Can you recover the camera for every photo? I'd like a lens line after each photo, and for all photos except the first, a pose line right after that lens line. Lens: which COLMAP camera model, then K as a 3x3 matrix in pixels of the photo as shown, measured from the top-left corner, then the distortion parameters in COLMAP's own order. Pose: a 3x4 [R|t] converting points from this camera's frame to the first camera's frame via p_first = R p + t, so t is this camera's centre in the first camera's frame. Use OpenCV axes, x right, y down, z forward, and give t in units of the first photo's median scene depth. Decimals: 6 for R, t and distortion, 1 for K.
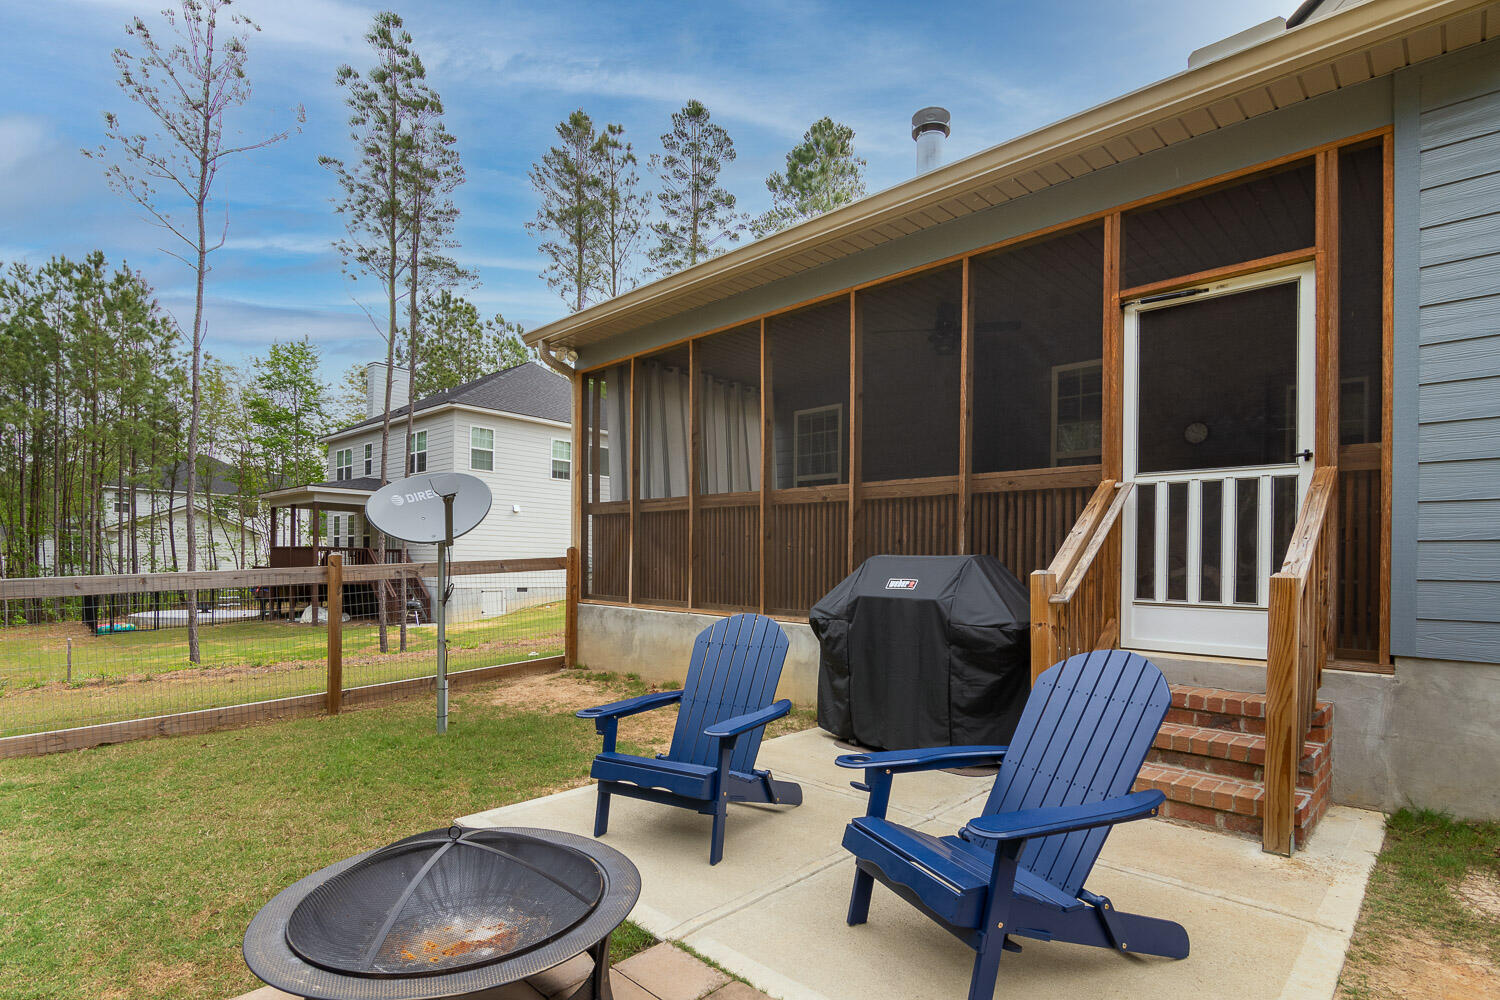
lens RADIAL K [[742.2, 0, 752.0], [0, 742.2, 519.9], [0, 0, 1]] dist [-0.011141, -0.001208]
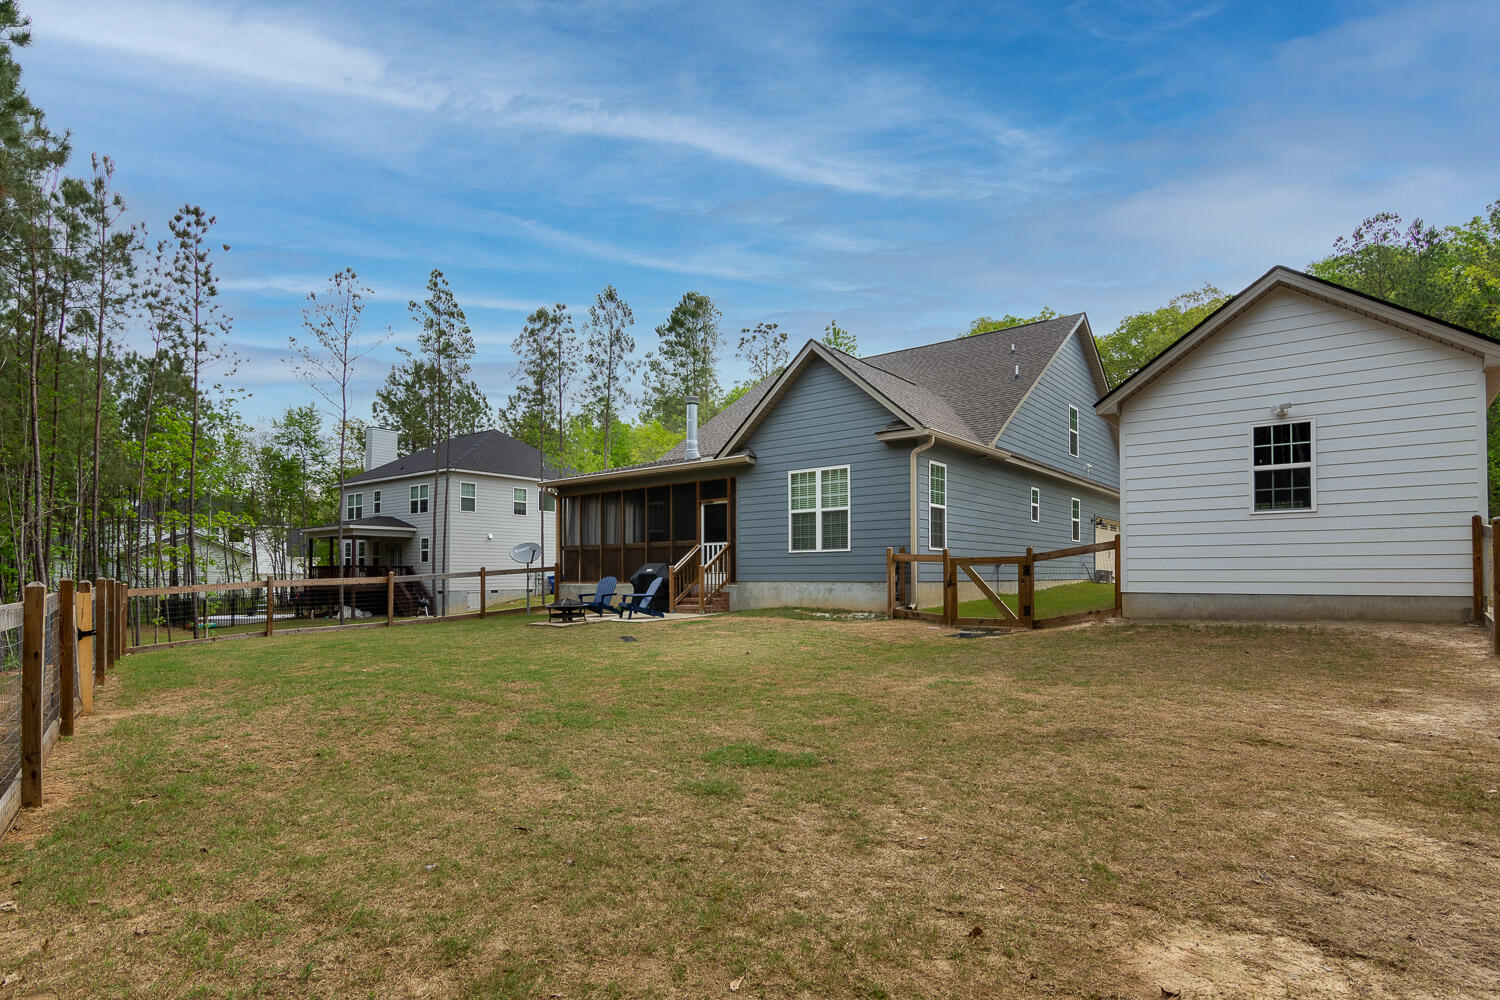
lens RADIAL K [[742.2, 0, 752.0], [0, 742.2, 519.9], [0, 0, 1]] dist [-0.011141, -0.001208]
pose [[0.995794, -0.012291, 0.090796, 0.088034], [0.013790, 0.999778, -0.015905, -0.026198], [-0.090581, 0.017091, 0.995742, -0.705812]]
